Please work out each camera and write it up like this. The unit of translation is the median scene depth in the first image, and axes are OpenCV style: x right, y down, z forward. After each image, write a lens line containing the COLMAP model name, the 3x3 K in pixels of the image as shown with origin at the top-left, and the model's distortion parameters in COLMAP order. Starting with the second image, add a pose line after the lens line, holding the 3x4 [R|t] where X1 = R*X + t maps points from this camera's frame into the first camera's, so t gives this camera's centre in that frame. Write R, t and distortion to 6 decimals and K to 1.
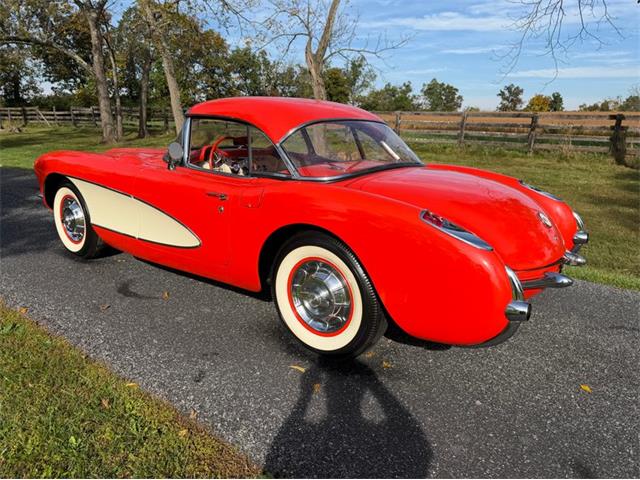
lens RADIAL K [[450.9, 0, 317.1], [0, 450.9, 242.7], [0, 0, 1]] dist [0.015525, -0.034209]
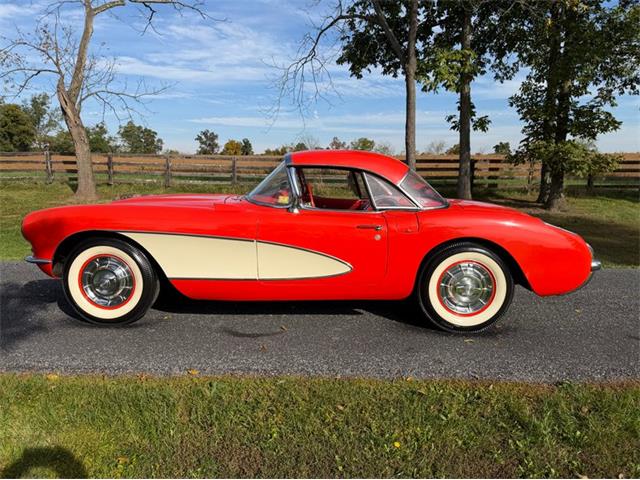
lens RADIAL K [[450.9, 0, 315.9], [0, 450.9, 238.7], [0, 0, 1]] dist [0.015525, -0.034209]
pose [[0.806350, -0.100405, 0.582854, -0.162432], [0.156579, 0.986562, -0.046670, -0.005979], [-0.570336, 0.128895, 0.811236, 0.011224]]
